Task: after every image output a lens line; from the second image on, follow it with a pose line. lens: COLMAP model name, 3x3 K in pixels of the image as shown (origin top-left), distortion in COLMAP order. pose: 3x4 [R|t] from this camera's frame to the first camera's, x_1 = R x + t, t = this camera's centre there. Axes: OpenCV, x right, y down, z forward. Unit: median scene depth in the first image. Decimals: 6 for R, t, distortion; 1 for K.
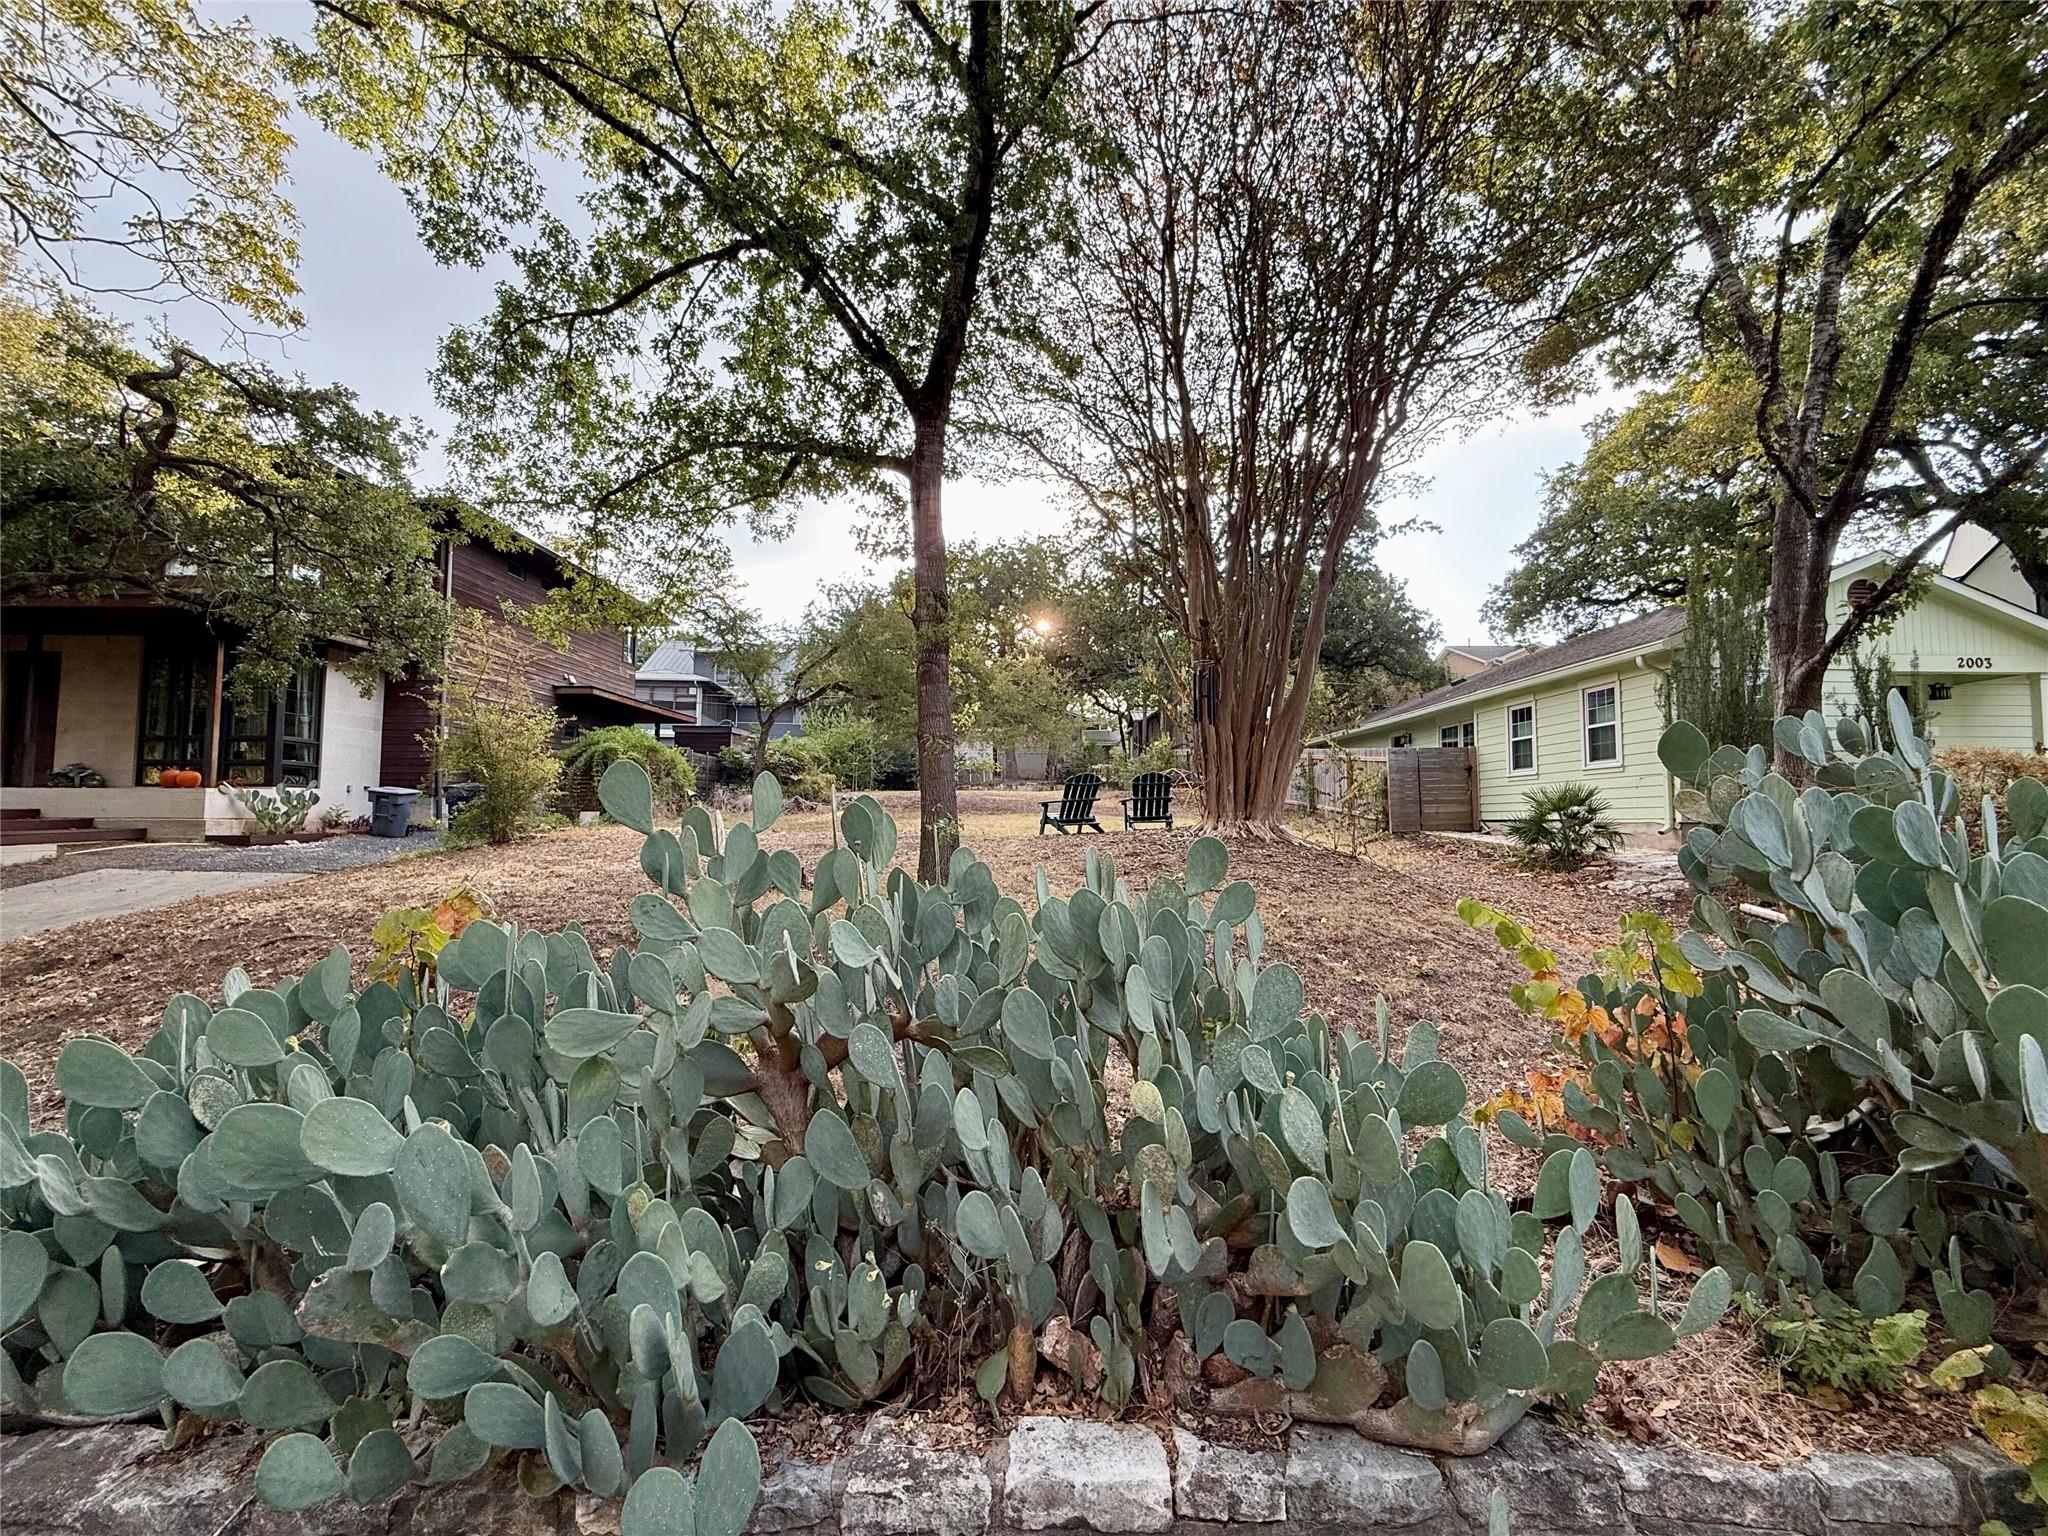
lens RADIAL K [[823.5, 0, 1024.0], [0, 823.5, 768.0], [0, 0, 1]] dist [-0.003255, 0.000787]
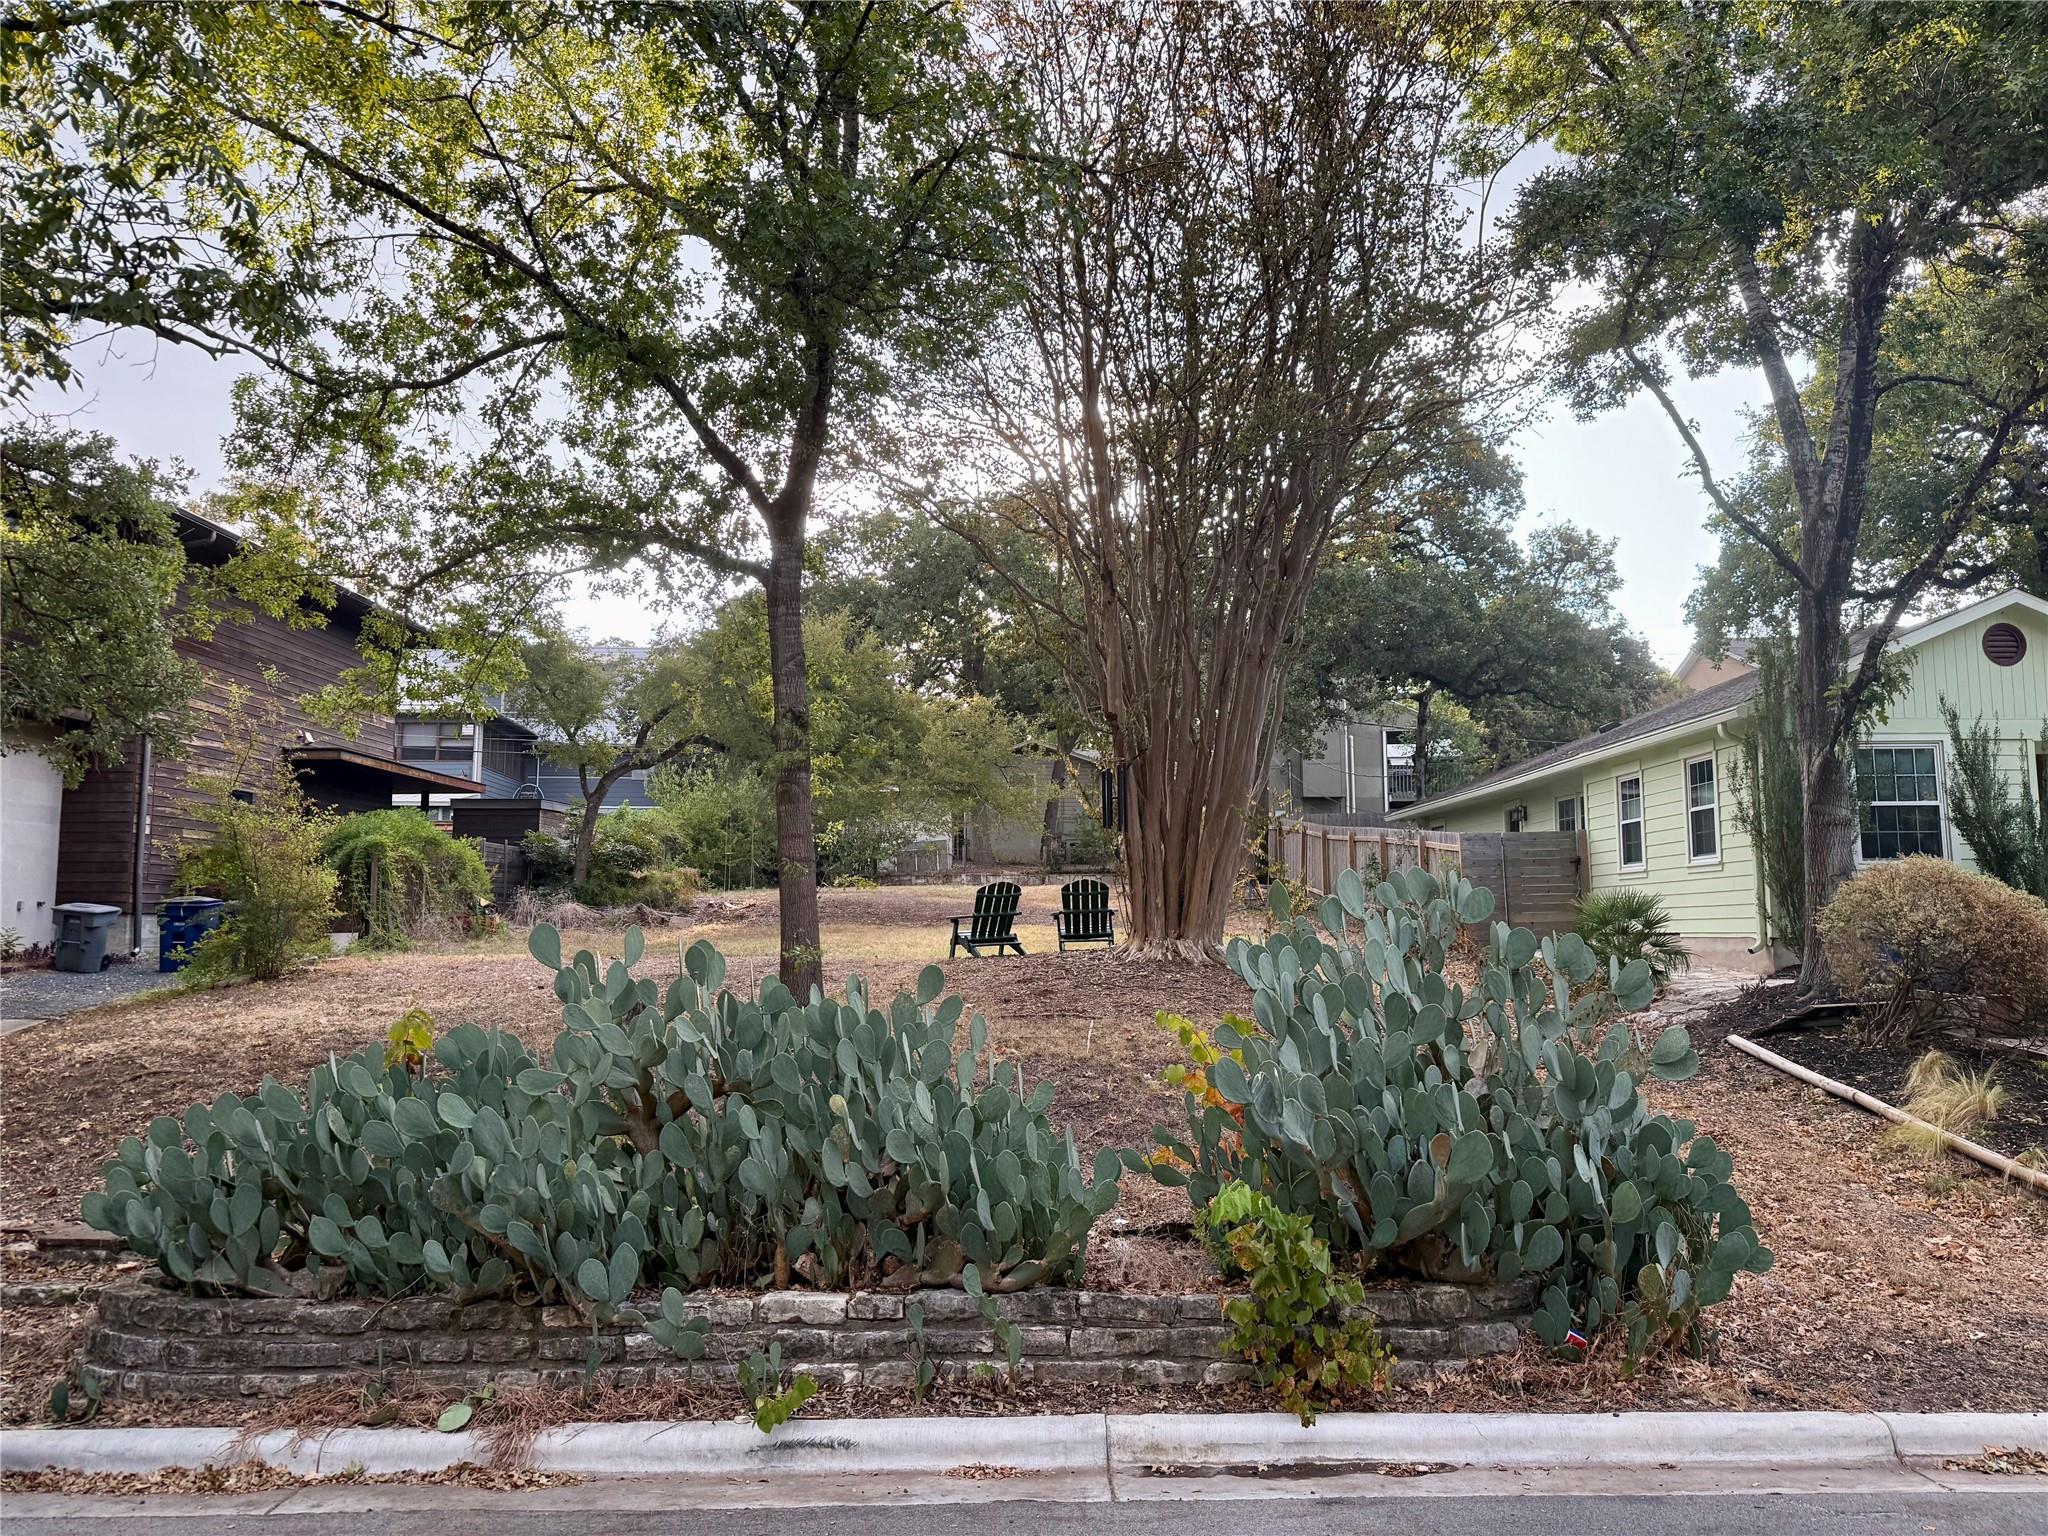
lens RADIAL K [[1437.6, 0, 1028.9], [0, 1437.6, 760.5], [0, 0, 1]] dist [0.166787, -0.273579]
pose [[0.999934, -0.010470, -0.004768, 0.108195], [0.010211, 0.998630, -0.051323, -0.039415], [0.005298, 0.051271, 0.998671, -0.426465]]
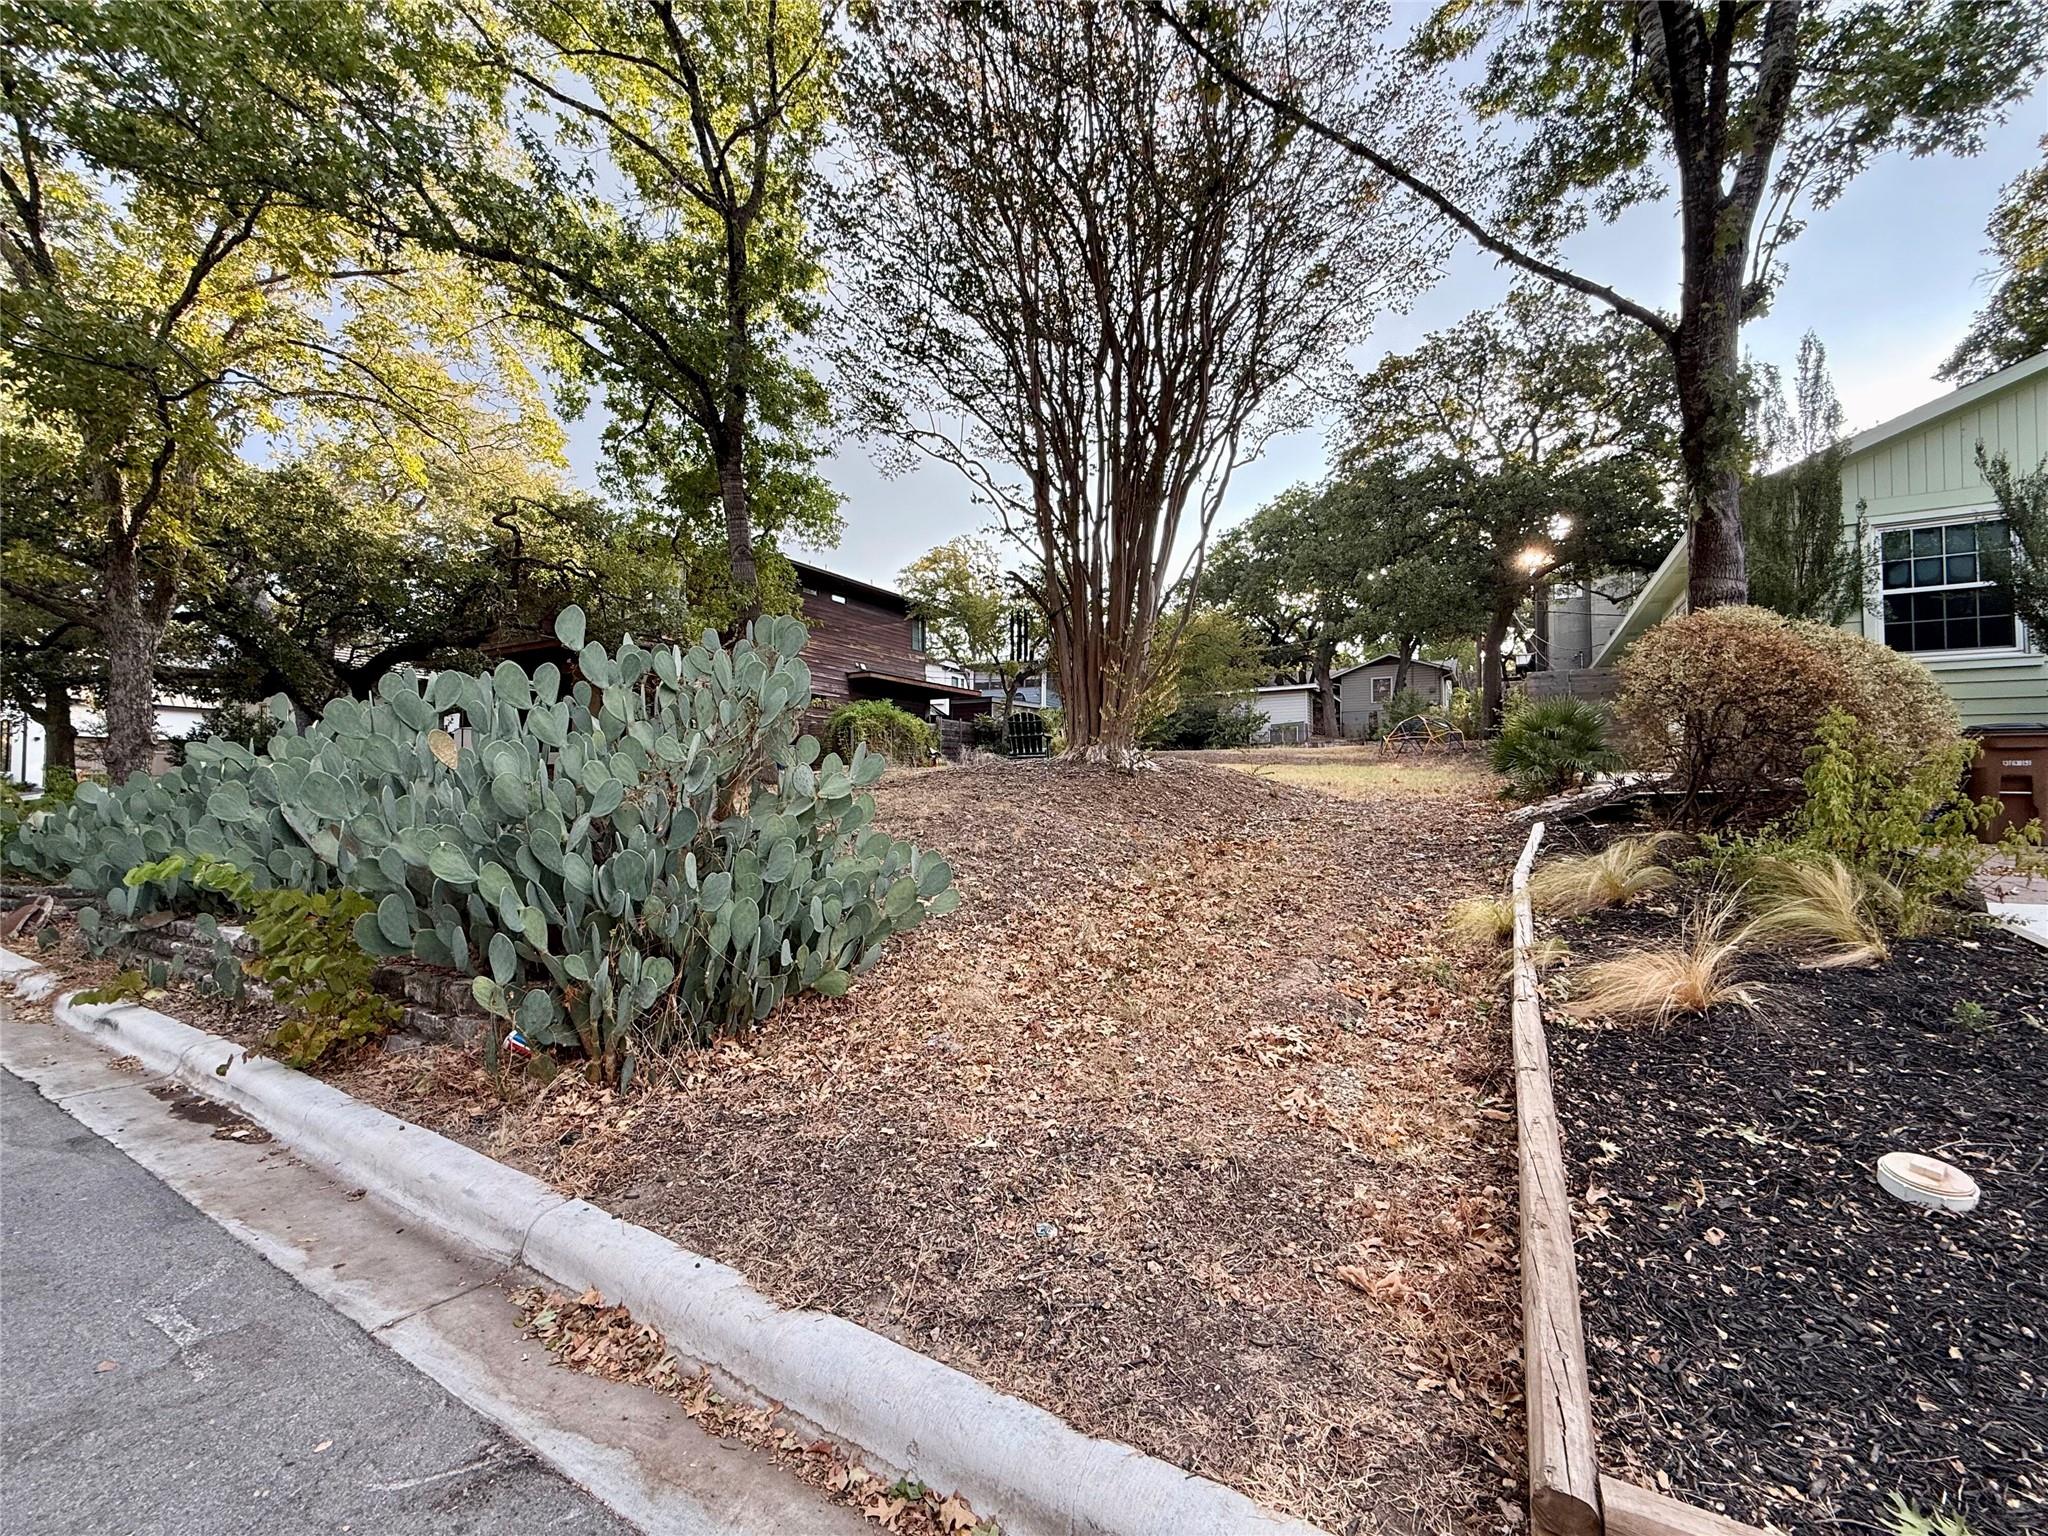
lens RADIAL K [[823.5, 0, 1024.0], [0, 823.5, 768.0], [0, 0, 1]] dist [-0.003255, 0.000787]
pose [[0.859228, -0.014990, -0.511373, 0.647162], [0.031372, 0.999233, 0.023422, 0.055804], [0.510630, -0.036167, 0.859040, 0.007365]]
